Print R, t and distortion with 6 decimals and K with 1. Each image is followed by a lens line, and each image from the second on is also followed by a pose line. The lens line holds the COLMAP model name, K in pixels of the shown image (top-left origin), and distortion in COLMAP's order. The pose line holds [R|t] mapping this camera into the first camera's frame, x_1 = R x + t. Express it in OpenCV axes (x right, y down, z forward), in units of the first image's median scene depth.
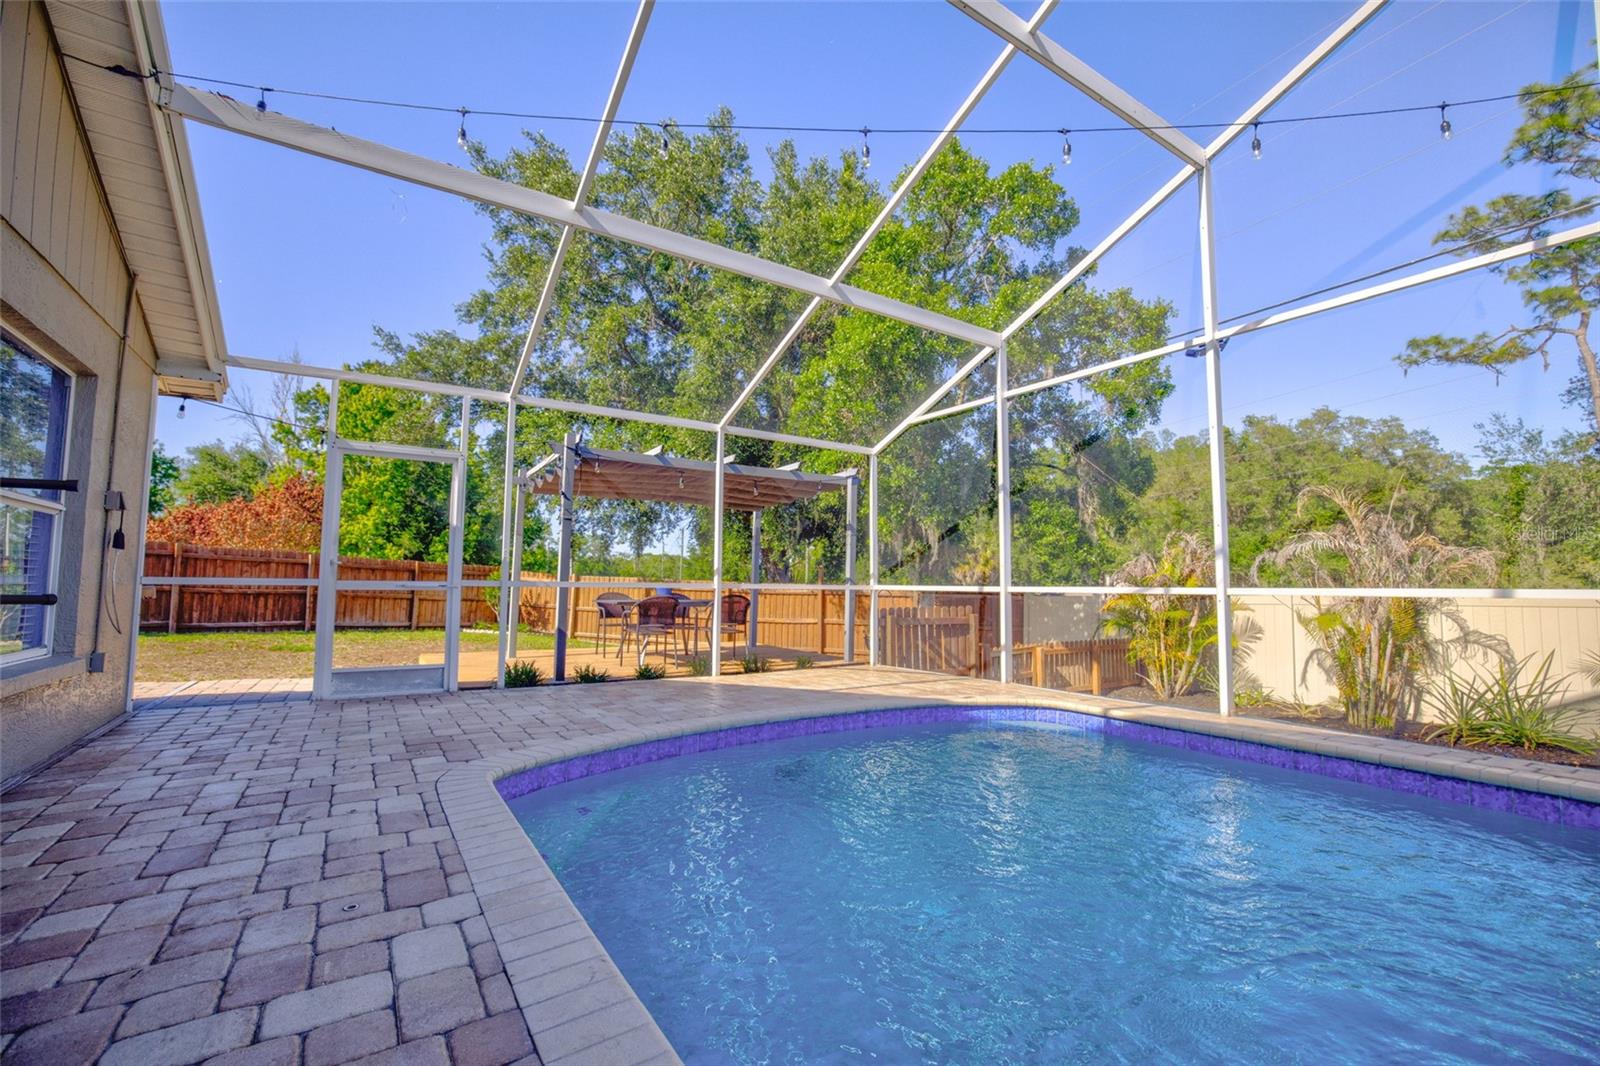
lens RADIAL K [[682.7, 0, 793.8], [0, 682.7, 532.2], [0, 0, 1]] dist [-0.042722, 0.014731]
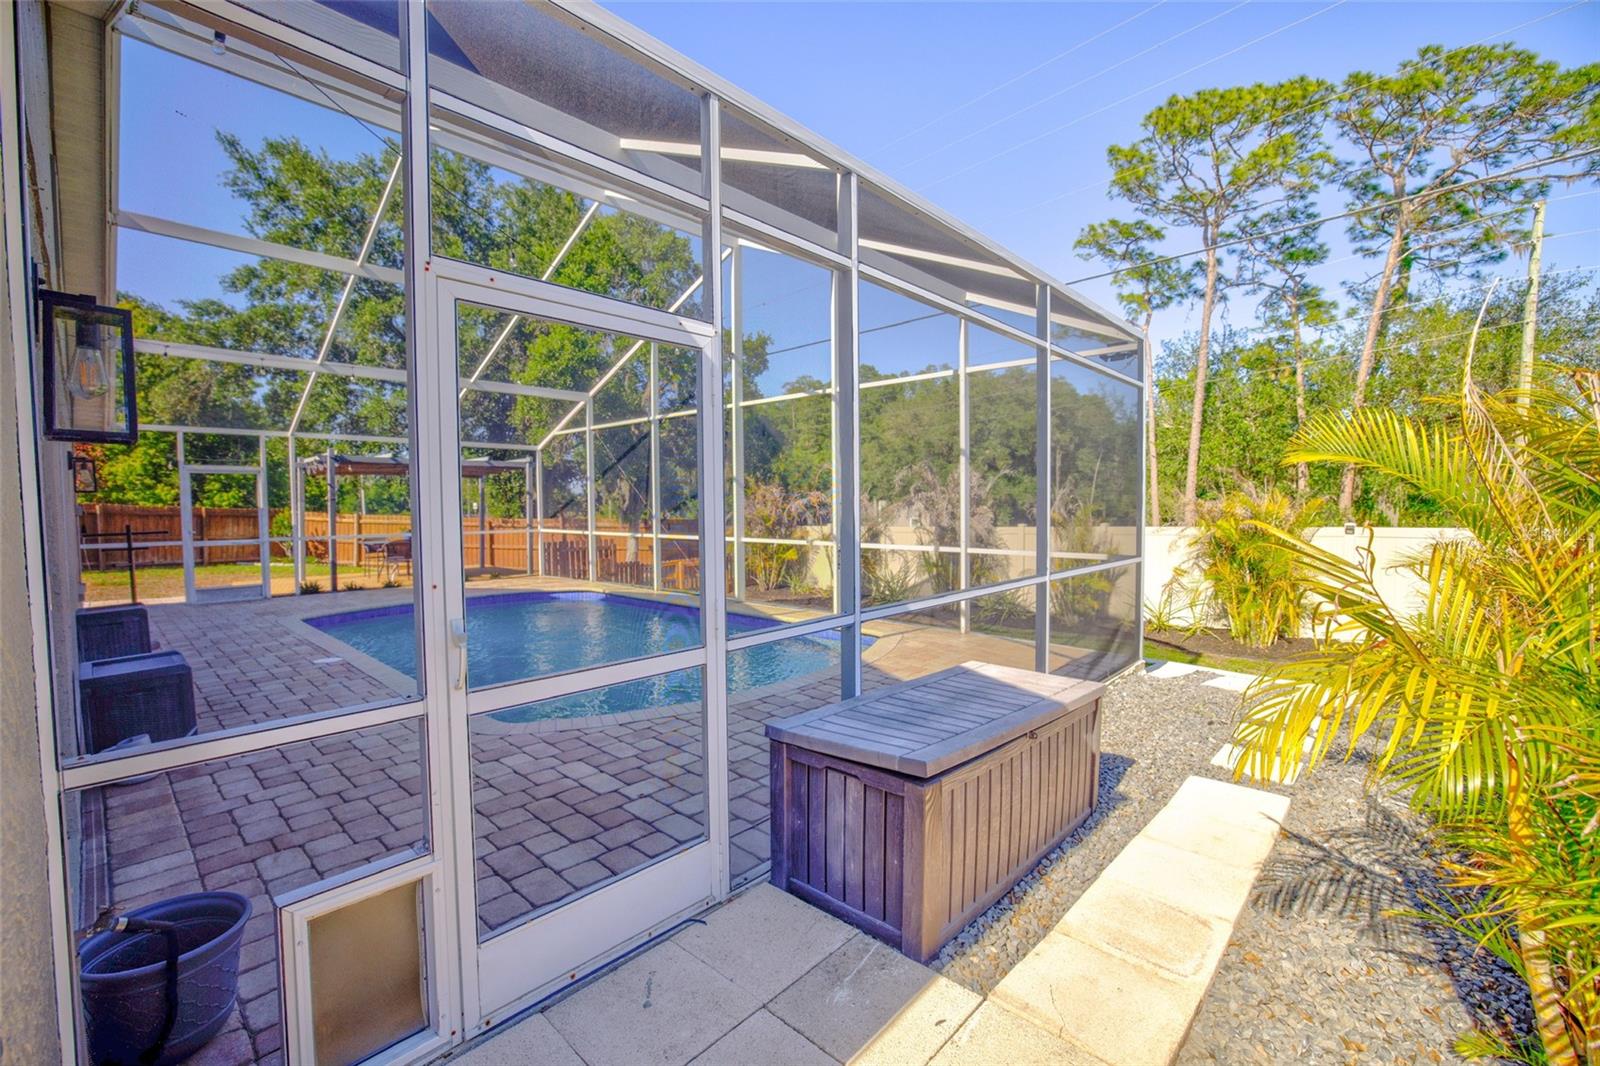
lens RADIAL K [[682.7, 0, 796.0], [0, 682.7, 534.3], [0, 0, 1]] dist [-0.042722, 0.014731]
pose [[0.969121, -0.026664, 0.245141, 0.338836], [-0.003972, 0.992319, 0.123641, -0.127594], [-0.246555, -0.120797, 0.961571, -0.824170]]
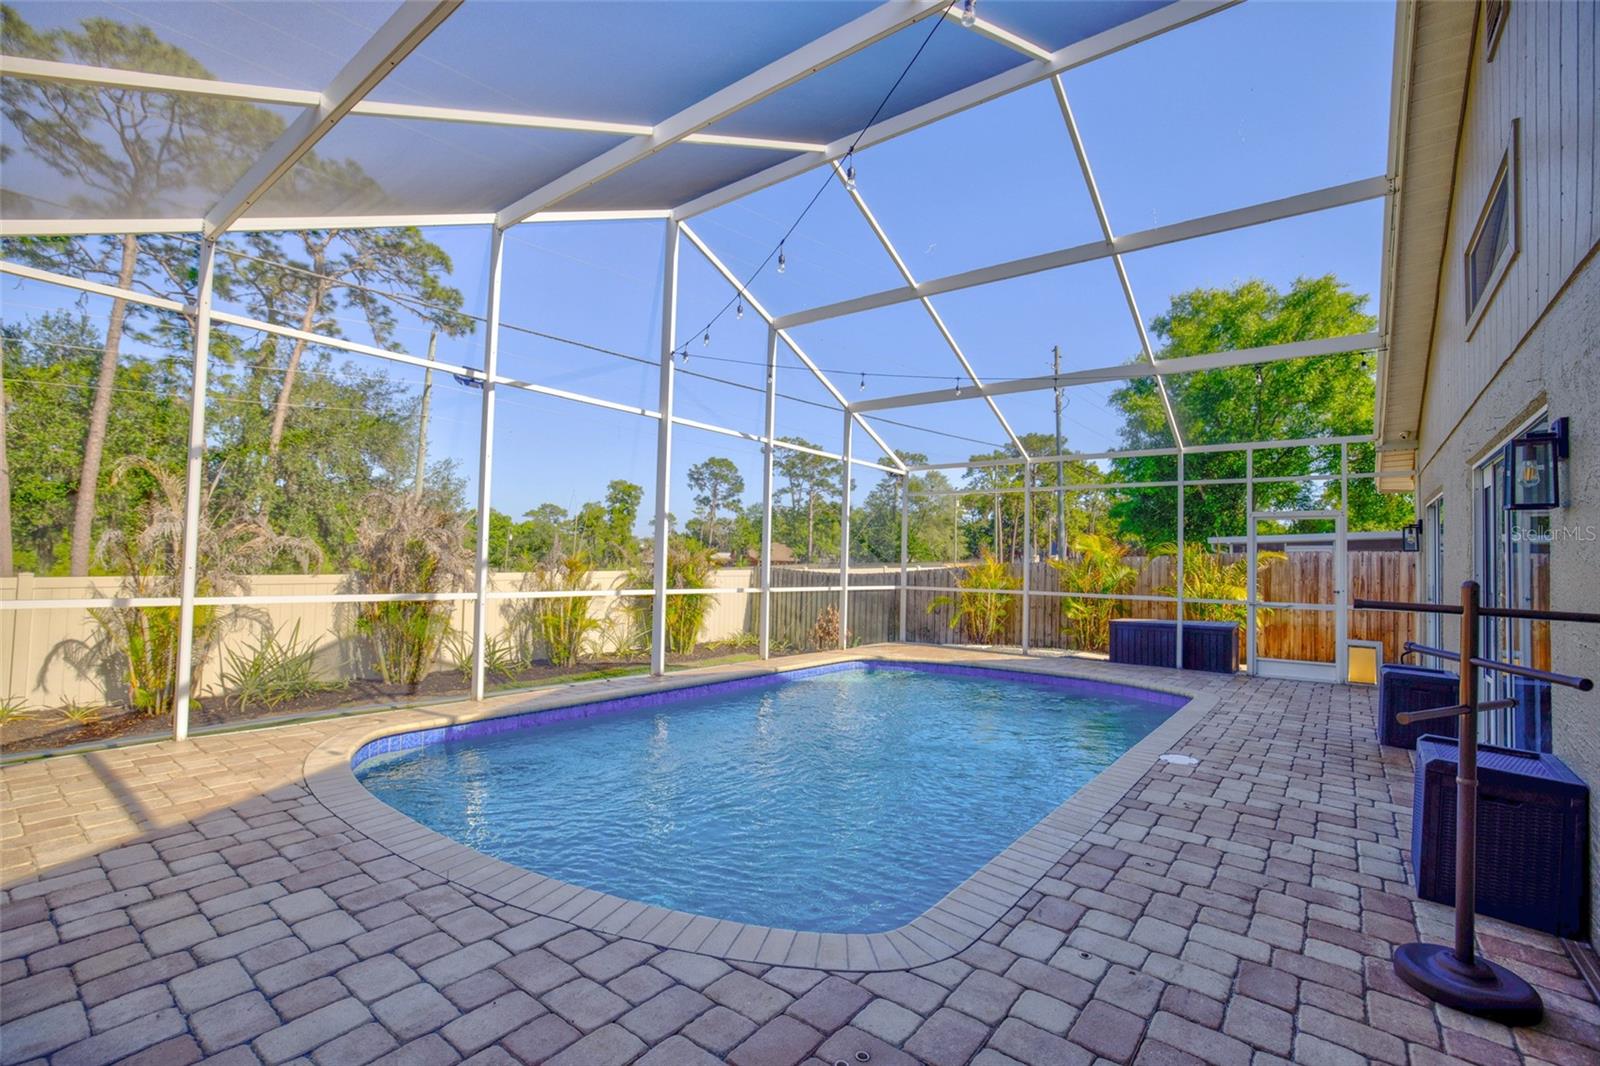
lens RADIAL K [[710.9, 0, 792.9], [0, 710.9, 524.5], [0, 0, 1]] dist [-0.022415, 0.006865]
pose [[-0.324119, 0.030666, 0.945519, -0.474940], [-0.101192, 0.992616, -0.066882, -0.006604], [-0.940589, -0.117357, -0.318623, 0.577017]]
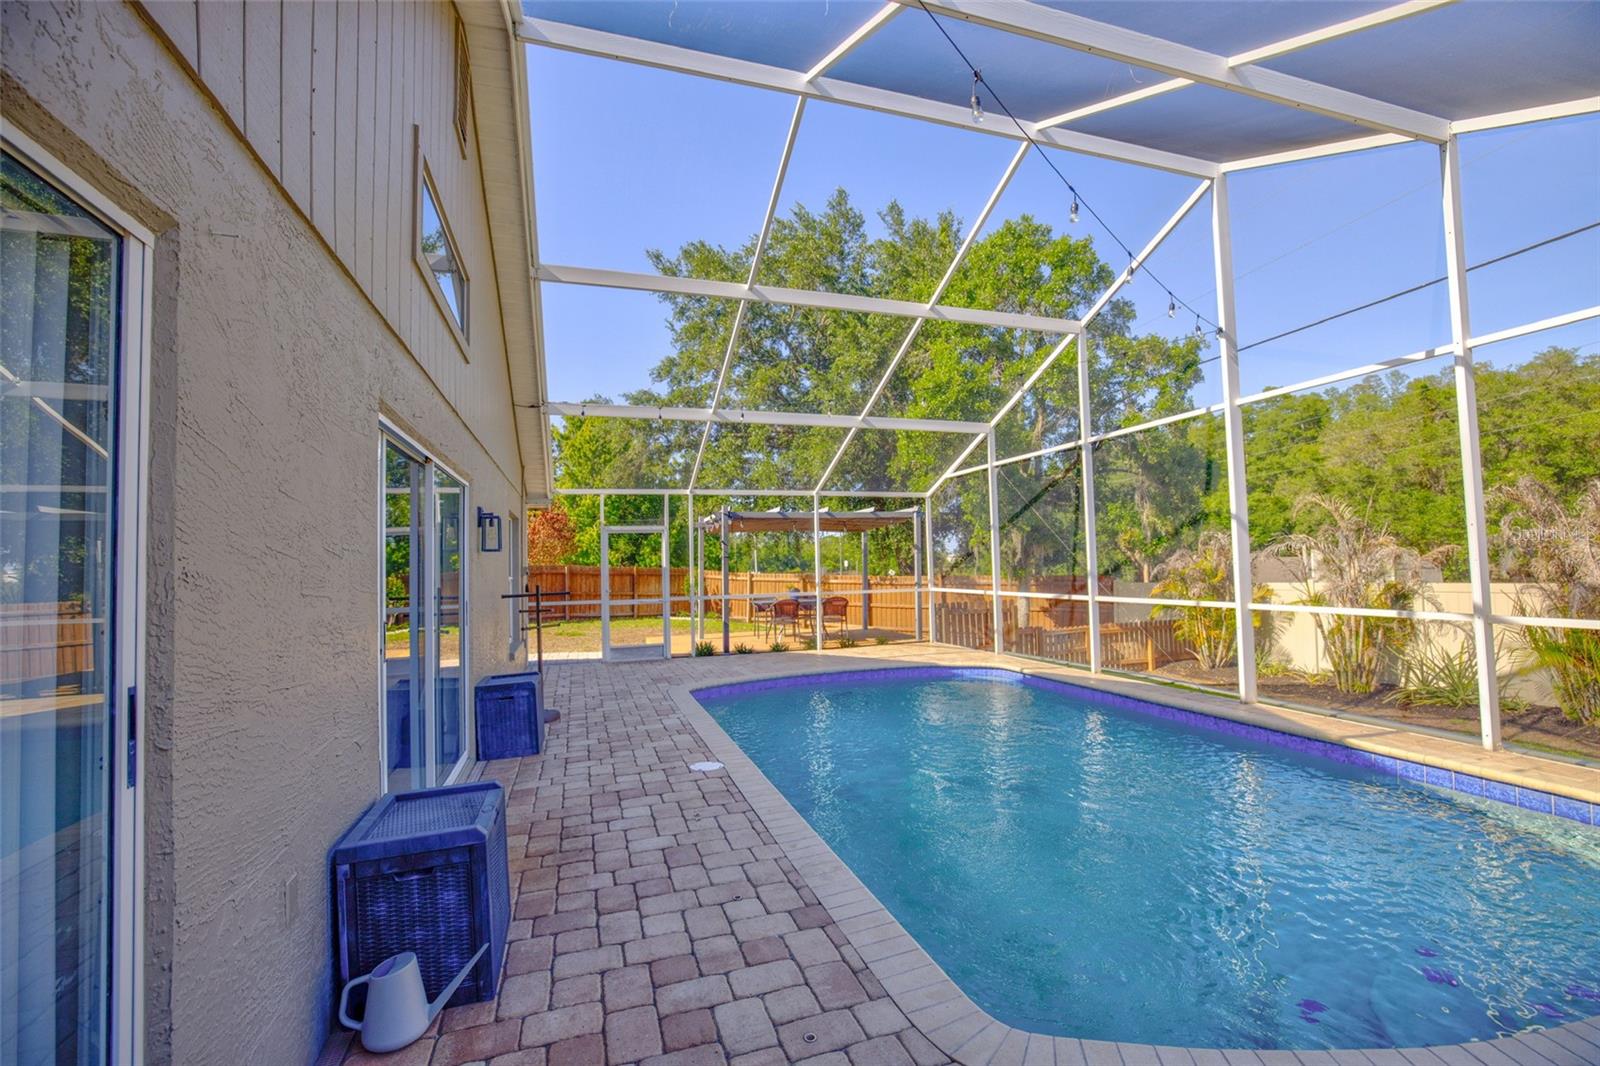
lens RADIAL K [[682.7, 0, 796.5], [0, 682.7, 532.0], [0, 0, 1]] dist [-0.042722, 0.014731]
pose [[0.964972, -0.044155, -0.258609, 0.236808], [0.052434, 0.998306, 0.025202, -0.099066], [0.257058, -0.037880, 0.965653, -0.502825]]
